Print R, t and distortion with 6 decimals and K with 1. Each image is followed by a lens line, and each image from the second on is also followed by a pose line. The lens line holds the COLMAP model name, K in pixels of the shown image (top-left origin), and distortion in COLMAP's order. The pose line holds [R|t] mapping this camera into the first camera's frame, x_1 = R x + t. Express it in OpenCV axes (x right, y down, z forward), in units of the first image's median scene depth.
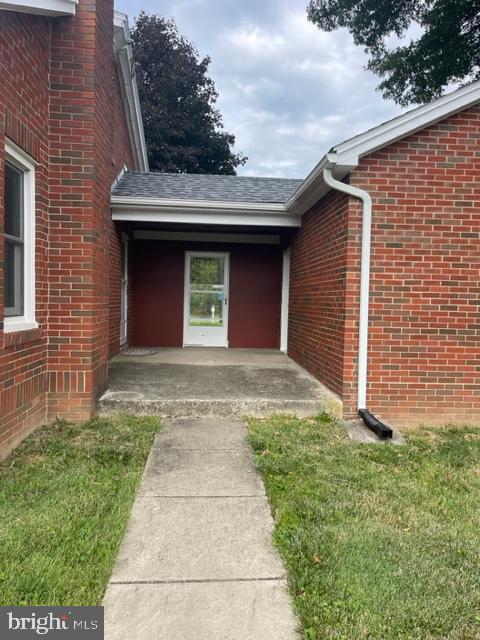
lens RADIAL K [[477.9, 0, 240.0], [0, 477.9, 320.0], [0, 0, 1]] dist [0.004921, 0.000223]
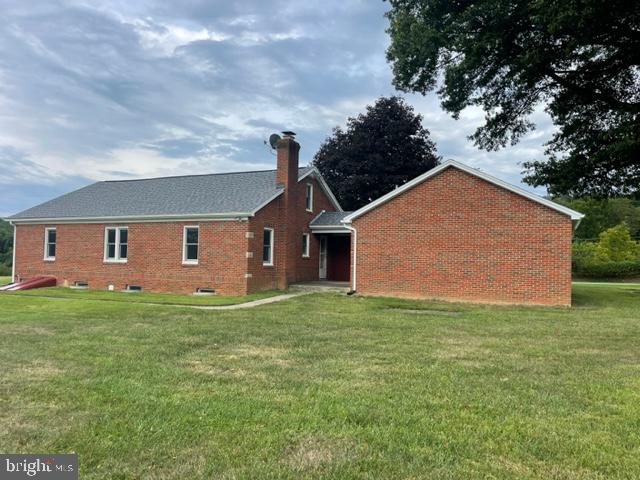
lens RADIAL K [[477.9, 0, 320.0], [0, 477.9, 240.0], [0, 0, 1]] dist [0.004921, 0.000223]
pose [[0.871449, -0.025021, -0.489847, 1.754147], [-0.025837, 0.994970, -0.096787, 0.163032], [0.489805, 0.097001, 0.866419, -2.169333]]
